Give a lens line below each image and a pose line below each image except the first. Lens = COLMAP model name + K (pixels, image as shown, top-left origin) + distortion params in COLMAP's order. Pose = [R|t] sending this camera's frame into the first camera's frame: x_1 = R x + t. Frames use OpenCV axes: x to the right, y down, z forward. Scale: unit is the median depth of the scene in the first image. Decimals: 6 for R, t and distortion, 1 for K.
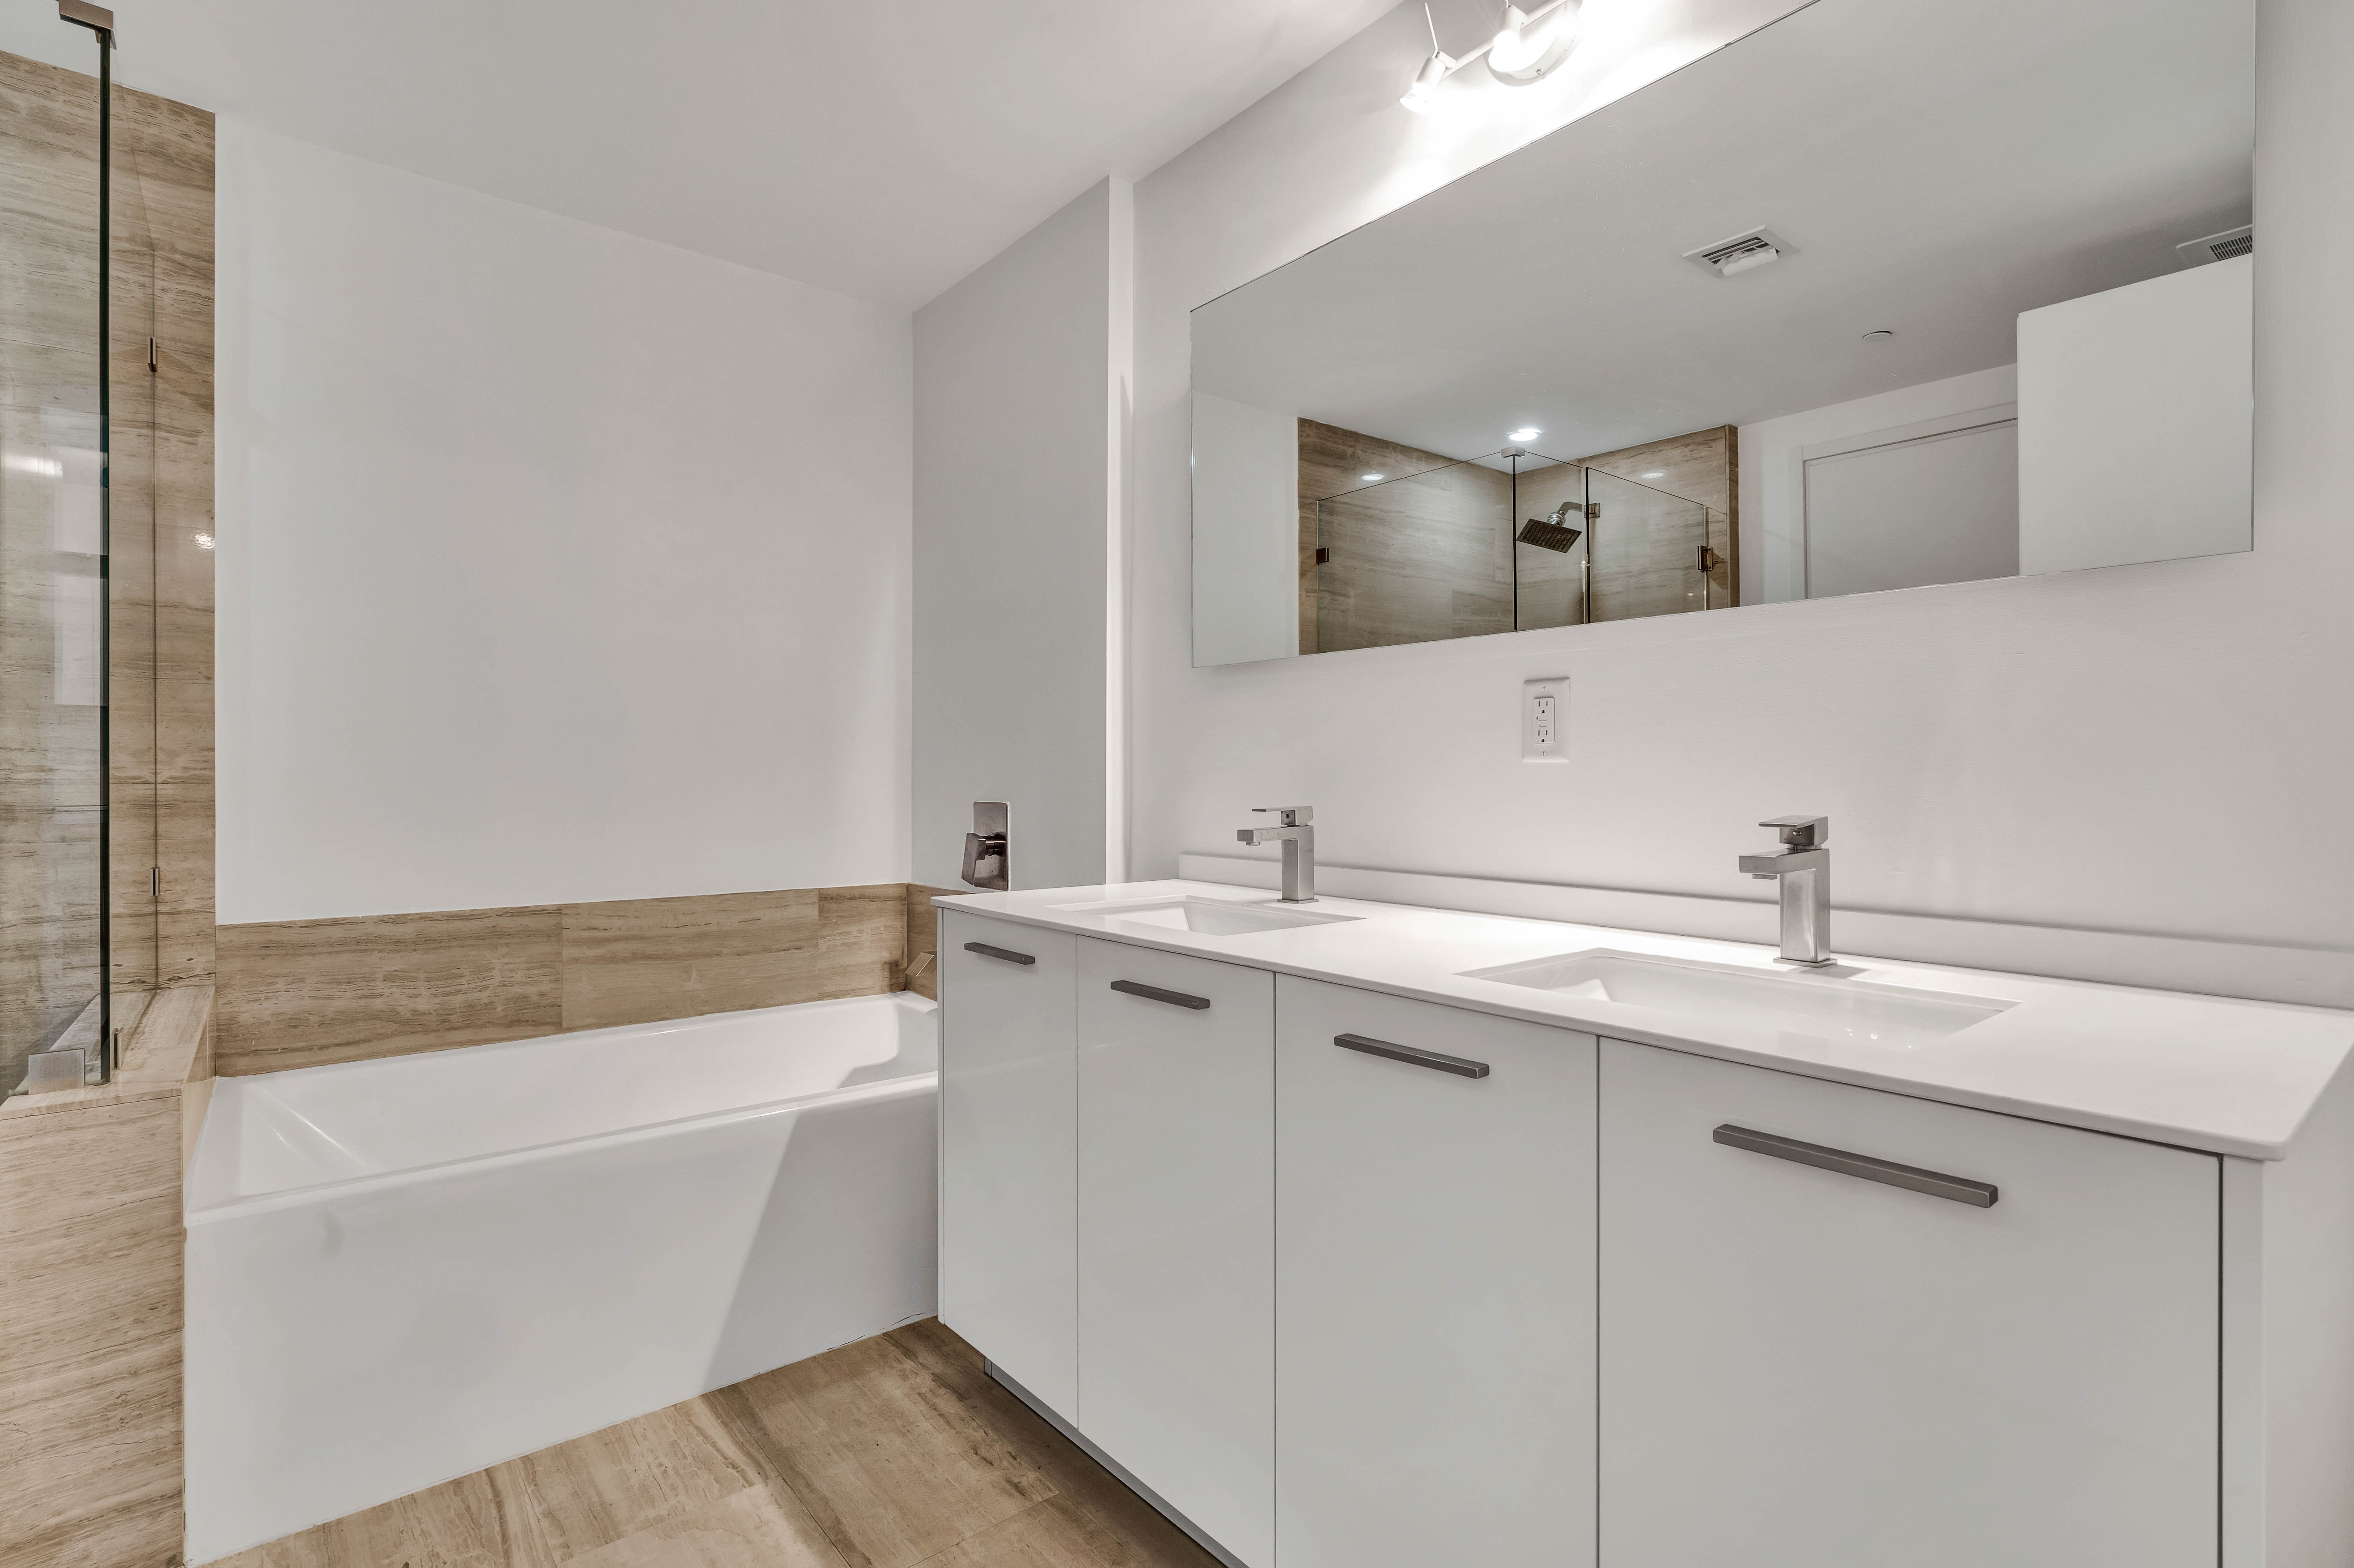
lens RADIAL K [[1104.4, 0, 1172.8], [0, 1104.4, 780.8], [0, 0, 1]] dist [-0.002535, 0.000452]
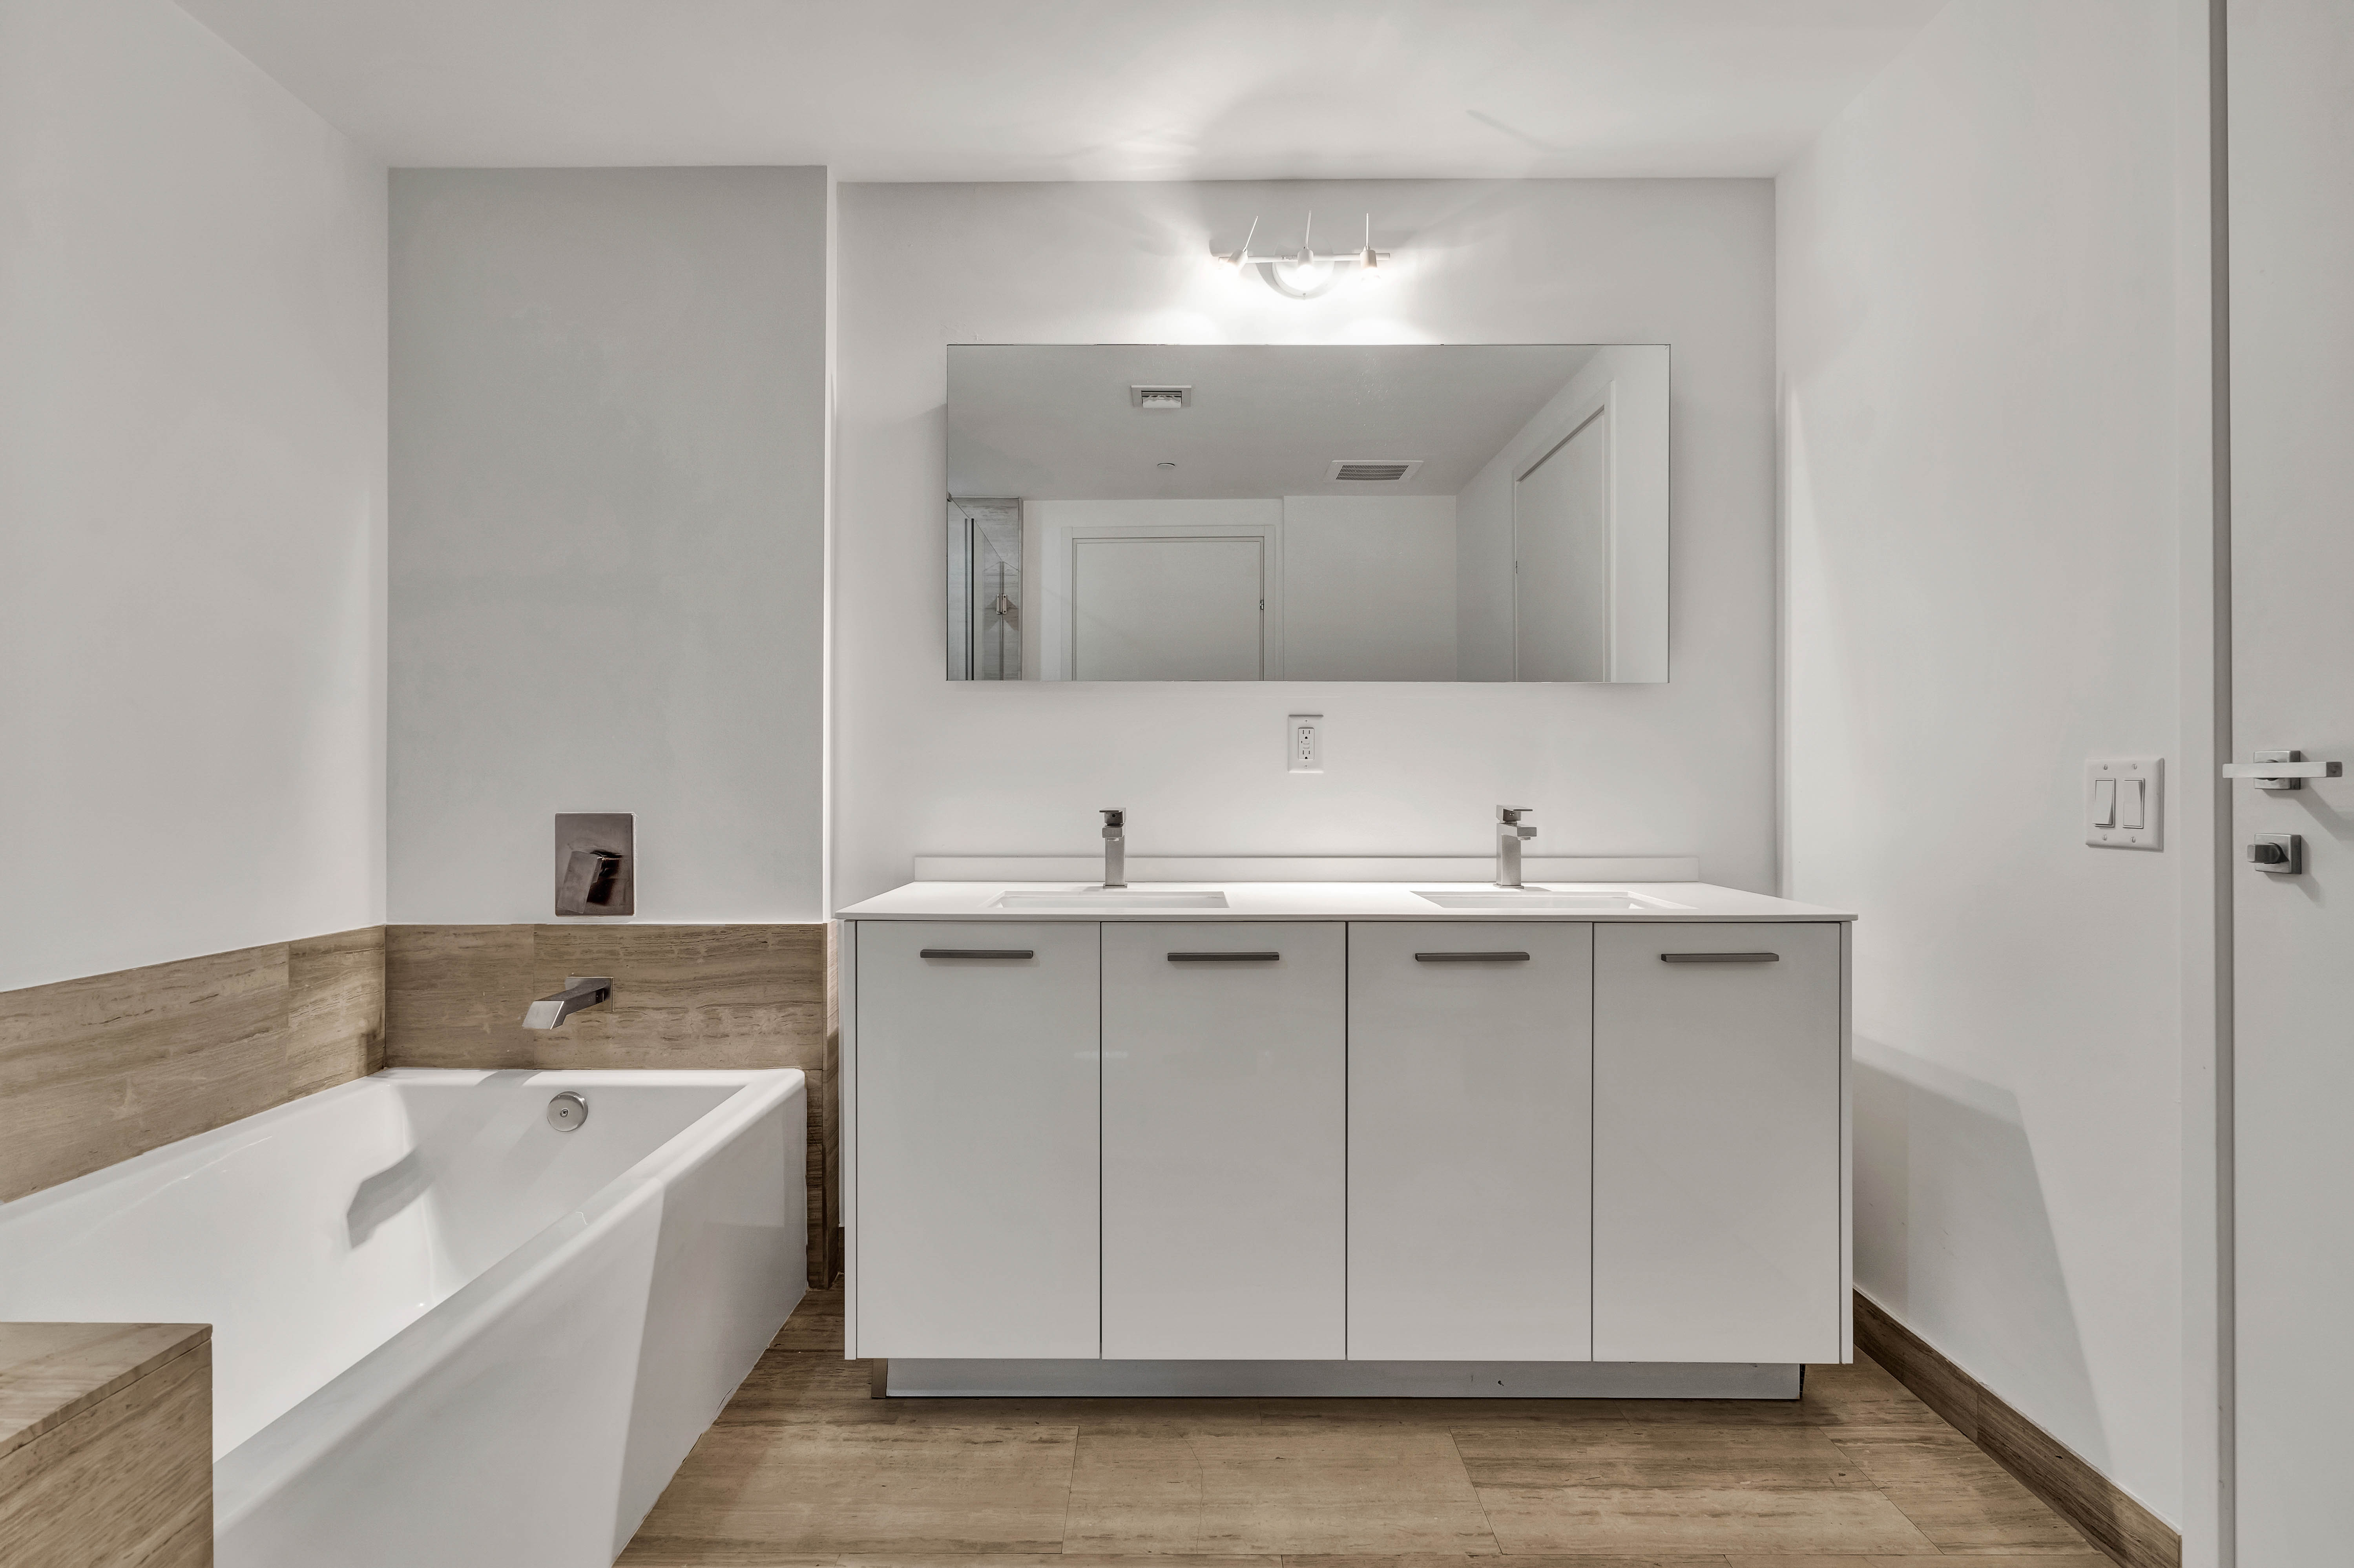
lens RADIAL K [[1096.4, 0, 1177.0], [0, 1096.4, 784.0], [0, 0, 1]] dist [-0.000730, 0.000796]
pose [[0.639992, -0.001245, 0.768381, -0.658405], [0.002871, 0.999996, -0.000771, -0.001133], [-0.768376, 0.002699, 0.639992, 0.158334]]
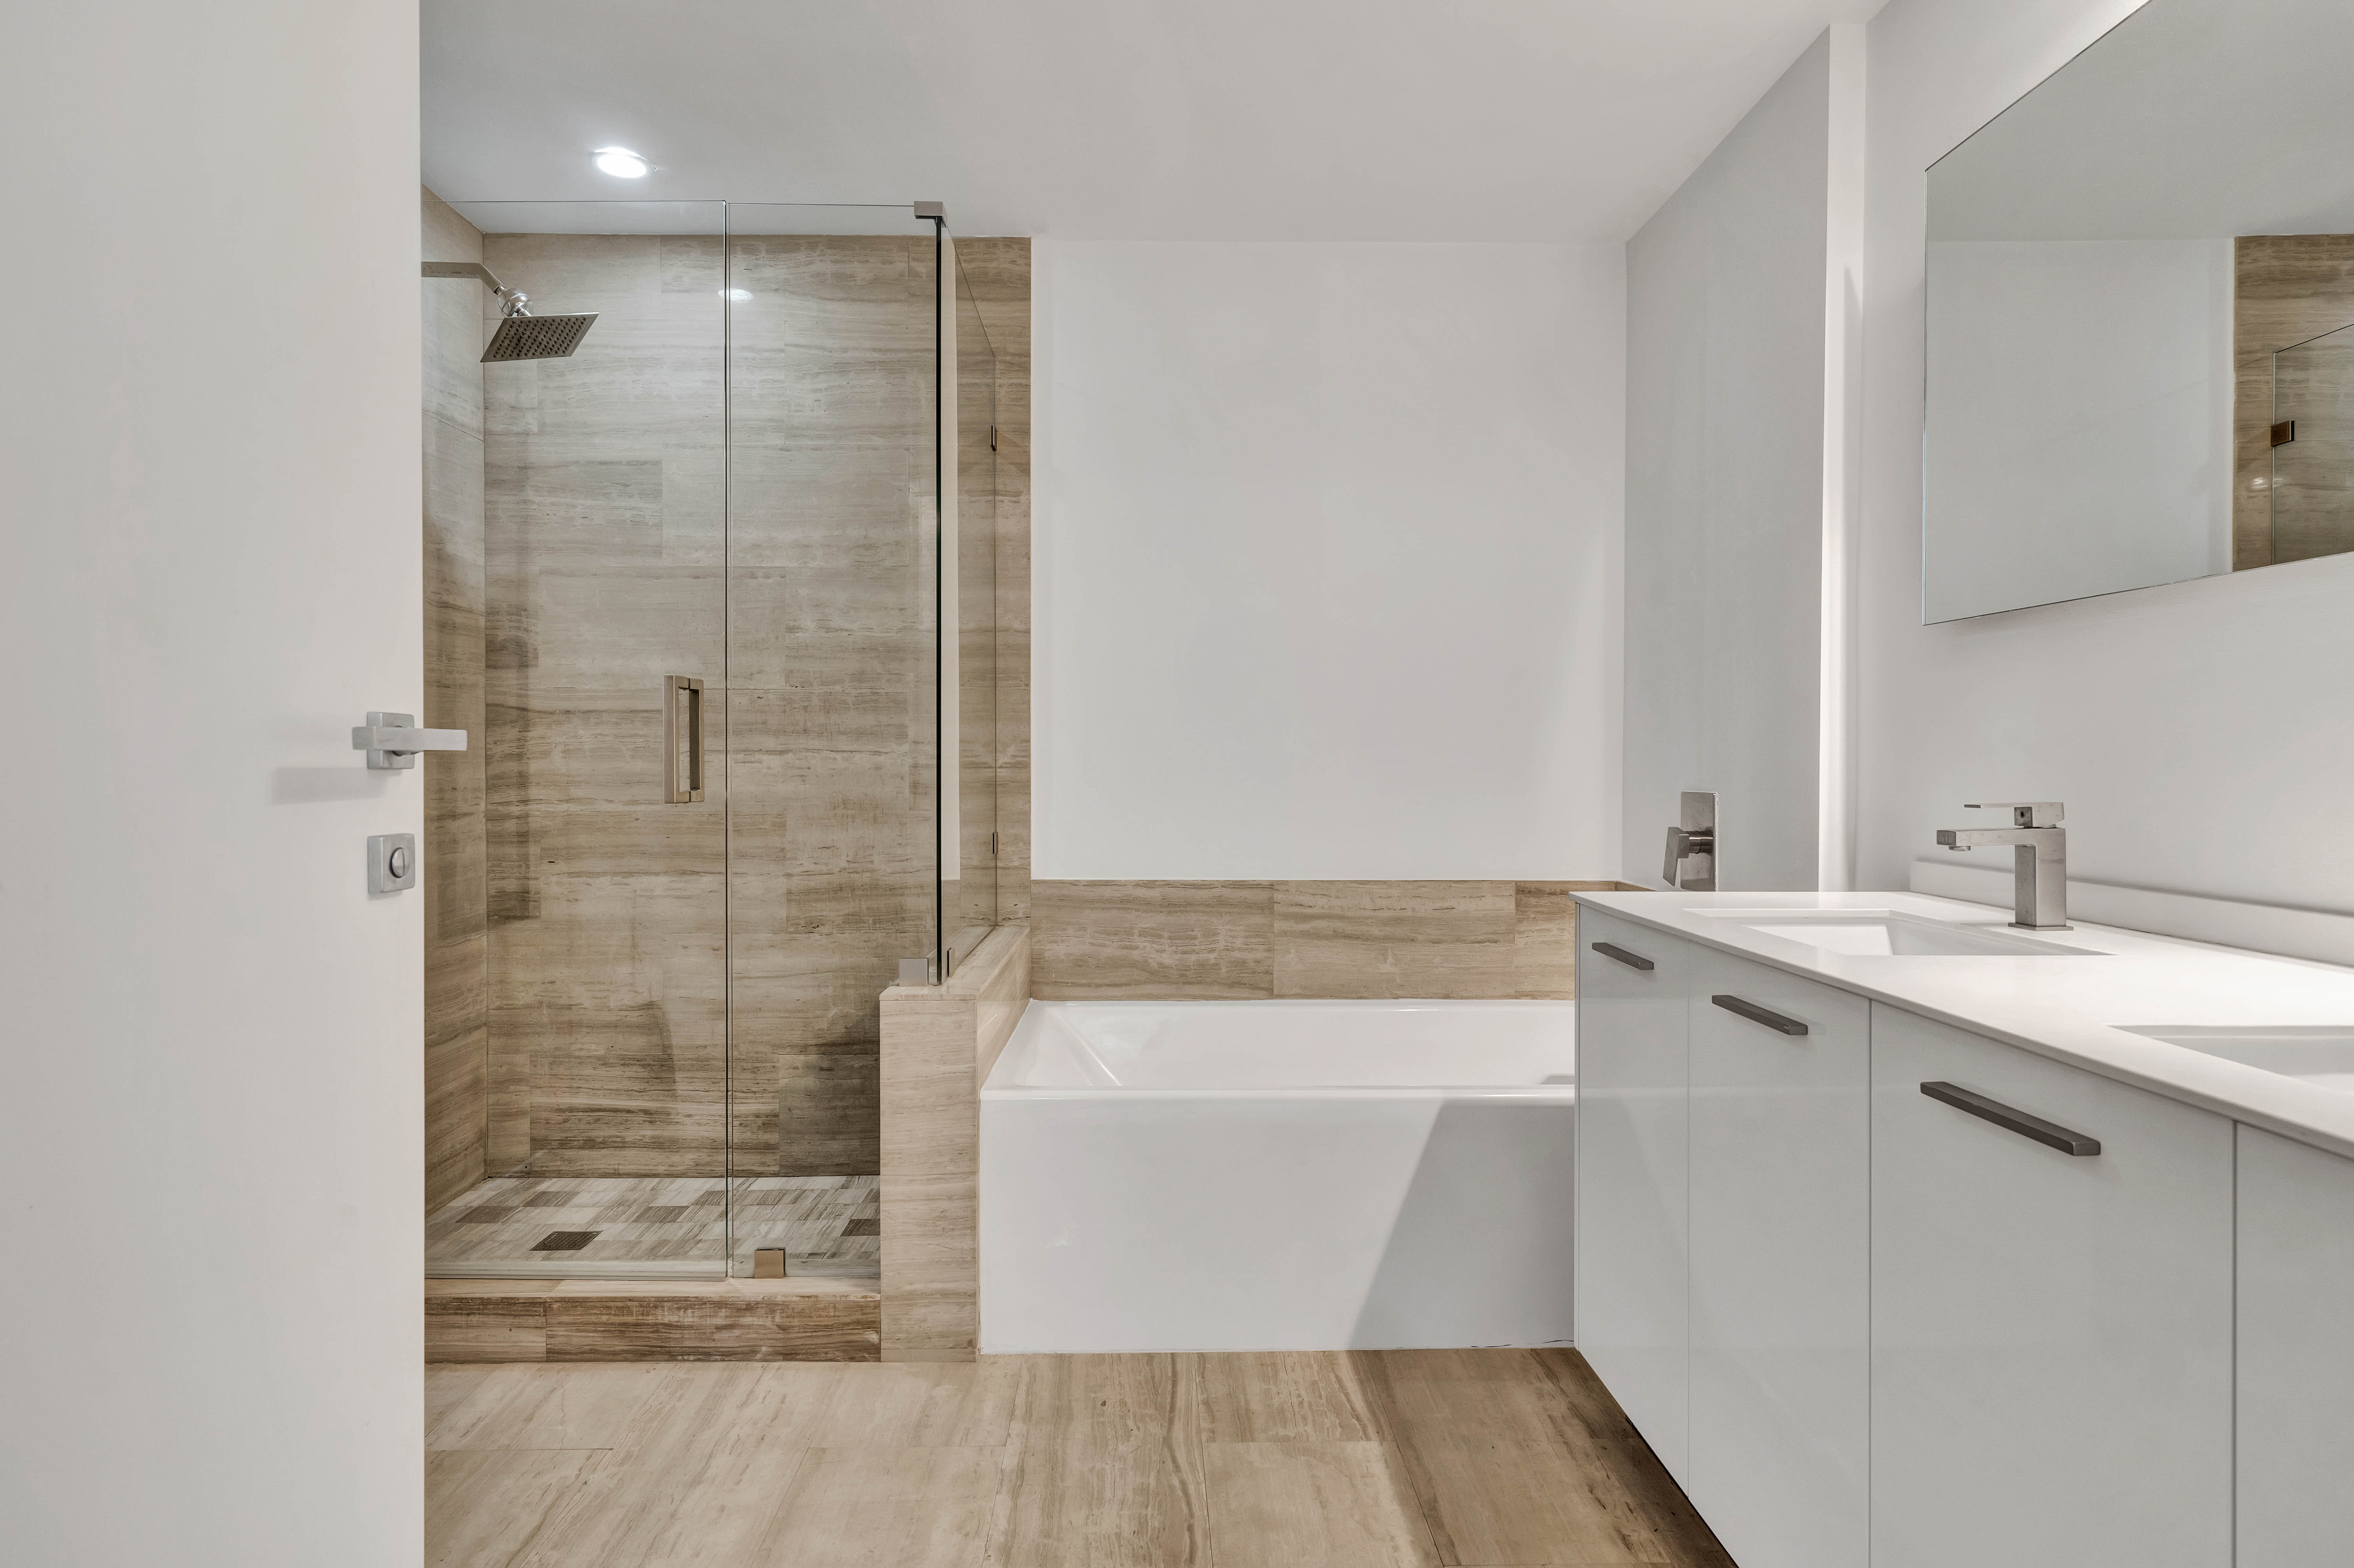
lens RADIAL K [[1258.4, 0, 1179.7], [0, 1258.4, 778.9], [0, 0, 1]] dist [-0.000660, 0.000623]
pose [[0.787799, 0.008116, -0.615880, 0.153927], [-0.002388, 0.999946, 0.010122, 0.000117], [0.615928, -0.006504, 0.787775, -0.034282]]
